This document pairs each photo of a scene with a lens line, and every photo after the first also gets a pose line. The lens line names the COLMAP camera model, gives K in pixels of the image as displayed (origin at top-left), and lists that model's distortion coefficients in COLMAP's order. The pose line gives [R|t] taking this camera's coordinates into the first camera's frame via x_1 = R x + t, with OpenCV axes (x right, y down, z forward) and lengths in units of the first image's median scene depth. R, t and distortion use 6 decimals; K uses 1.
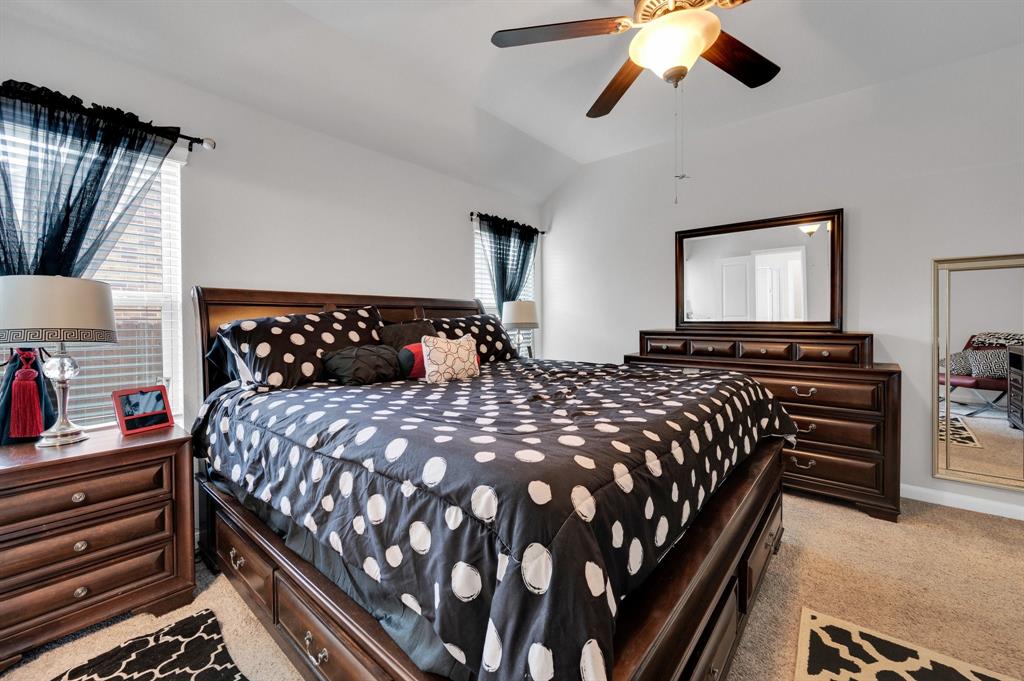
lens RADIAL K [[411.5, 0, 510.9], [0, 411.5, 319.7], [0, 0, 1]] dist [0.000824, 0.000208]
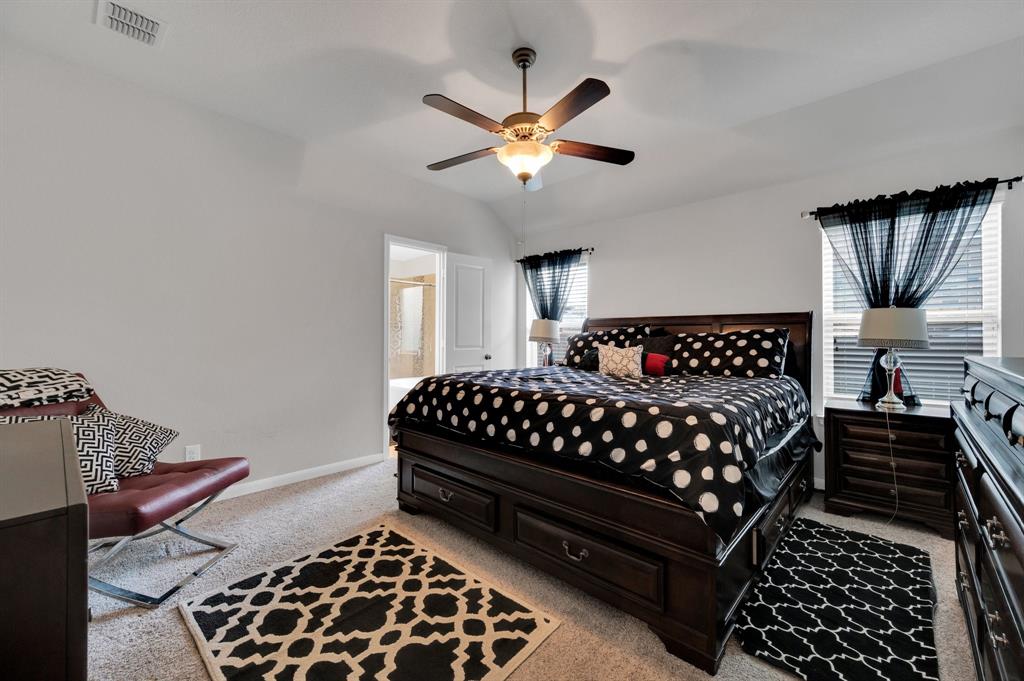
lens RADIAL K [[409.6, 0, 515.4], [0, 409.6, 332.6], [0, 0, 1]] dist [-0.001043, -0.000140]
pose [[-0.046216, -0.006697, -0.998909, 1.642134], [-0.006888, 0.999956, -0.006386, 0.010842], [0.998908, 0.006585, -0.046260, 0.897800]]
